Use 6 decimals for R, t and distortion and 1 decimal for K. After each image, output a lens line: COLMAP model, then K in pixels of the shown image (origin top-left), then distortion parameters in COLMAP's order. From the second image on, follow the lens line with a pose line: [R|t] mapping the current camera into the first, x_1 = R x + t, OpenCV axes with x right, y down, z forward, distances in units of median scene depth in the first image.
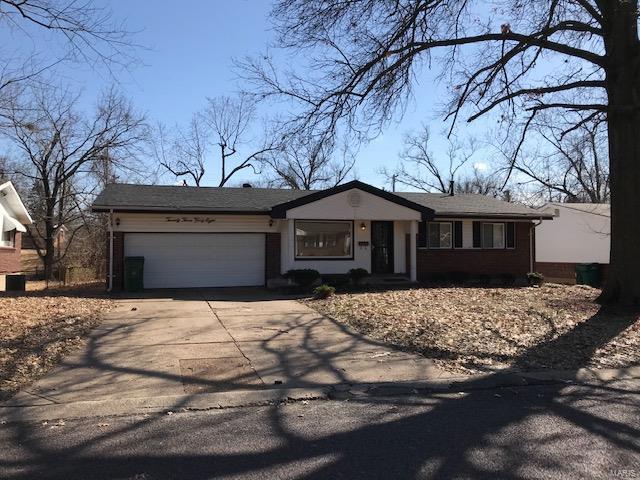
lens RADIAL K [[530.6, 0, 320.0], [0, 530.6, 240.0], [0, 0, 1]] dist [0.023214, -0.002910]
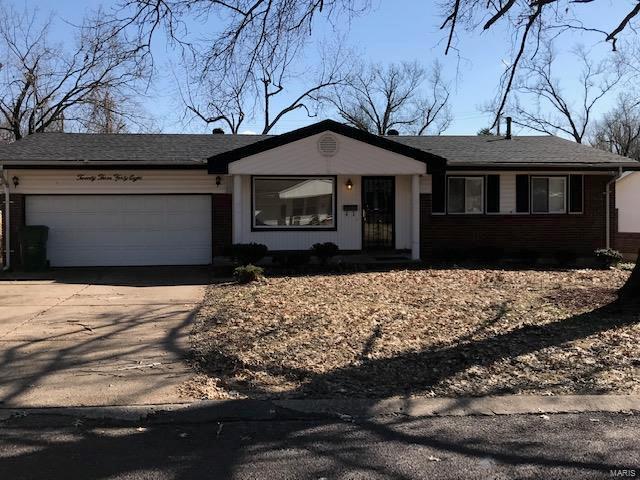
lens RADIAL K [[692.1, 0, 320.0], [0, 692.1, 240.0], [0, 0, 1]] dist [0.031357, -0.006660]
pose [[0.985102, 0.002486, -0.171950, 0.192501], [0.006268, 0.998712, 0.050350, 0.002774], [0.171854, -0.050678, 0.983818, 0.057893]]
